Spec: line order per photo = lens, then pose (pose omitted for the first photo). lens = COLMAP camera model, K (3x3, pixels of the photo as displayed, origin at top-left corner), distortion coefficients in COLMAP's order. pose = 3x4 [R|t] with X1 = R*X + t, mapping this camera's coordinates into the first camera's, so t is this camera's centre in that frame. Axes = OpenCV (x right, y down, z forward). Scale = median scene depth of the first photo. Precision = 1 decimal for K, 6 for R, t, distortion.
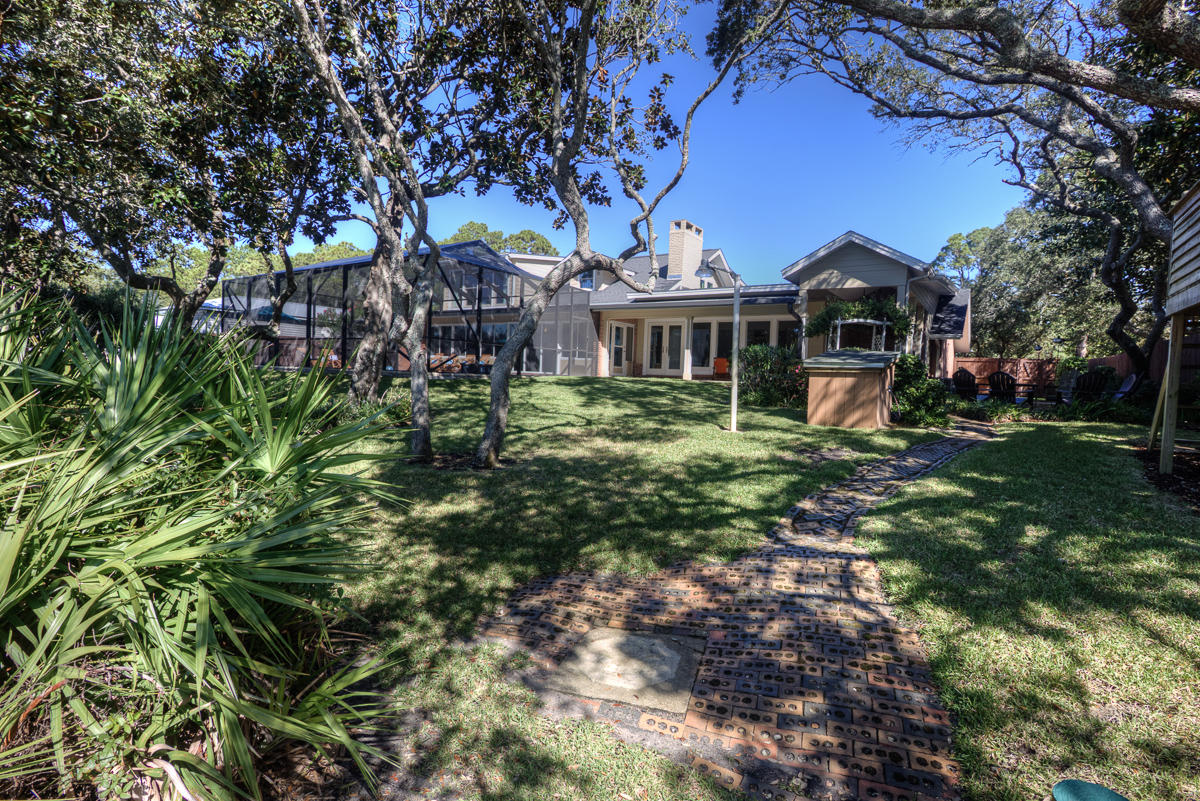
lens RADIAL K [[587.7, 0, 598.6], [0, 587.7, 397.9], [0, 0, 1]] dist [-0.020313, -0.000624]
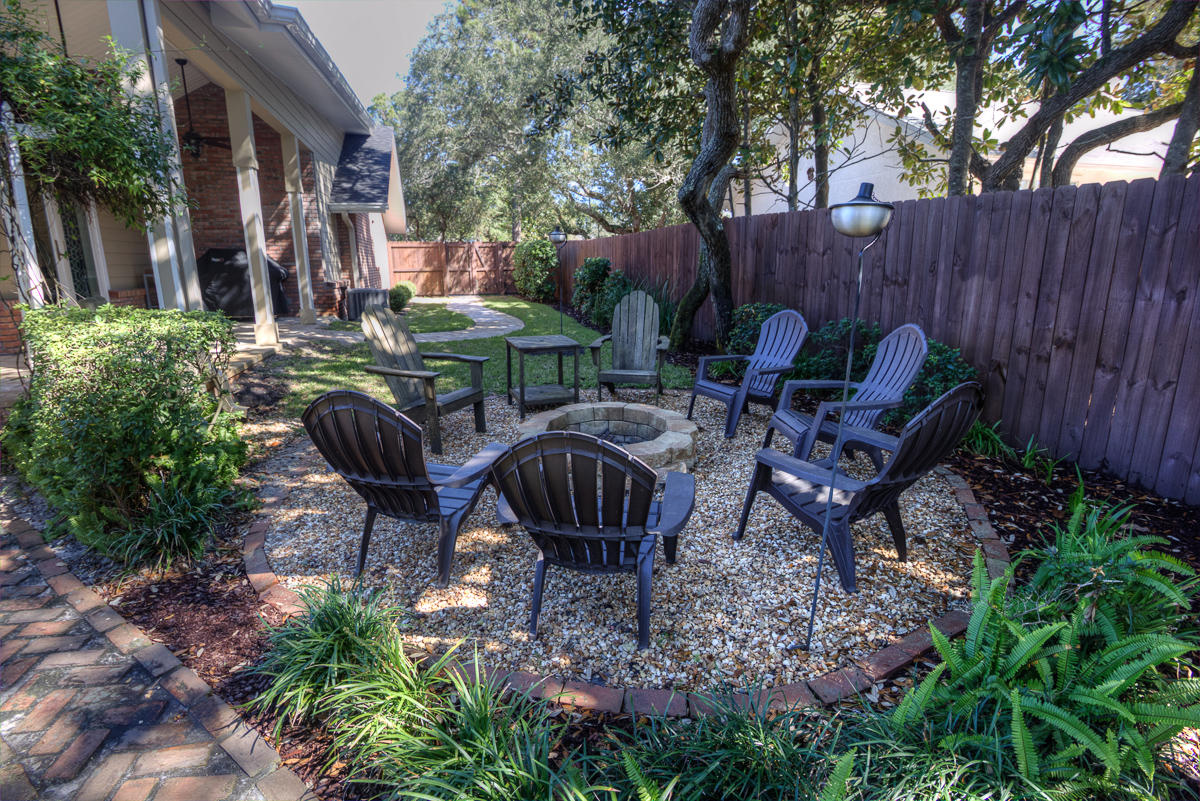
lens RADIAL K [[587.7, 0, 598.5], [0, 587.7, 395.6], [0, 0, 1]] dist [-0.020313, -0.000624]
pose [[0.649790, -0.212361, 0.729846, 0.223700], [0.065205, 0.972214, 0.224829, -0.029795], [-0.757311, -0.098502, 0.645583, 0.341608]]
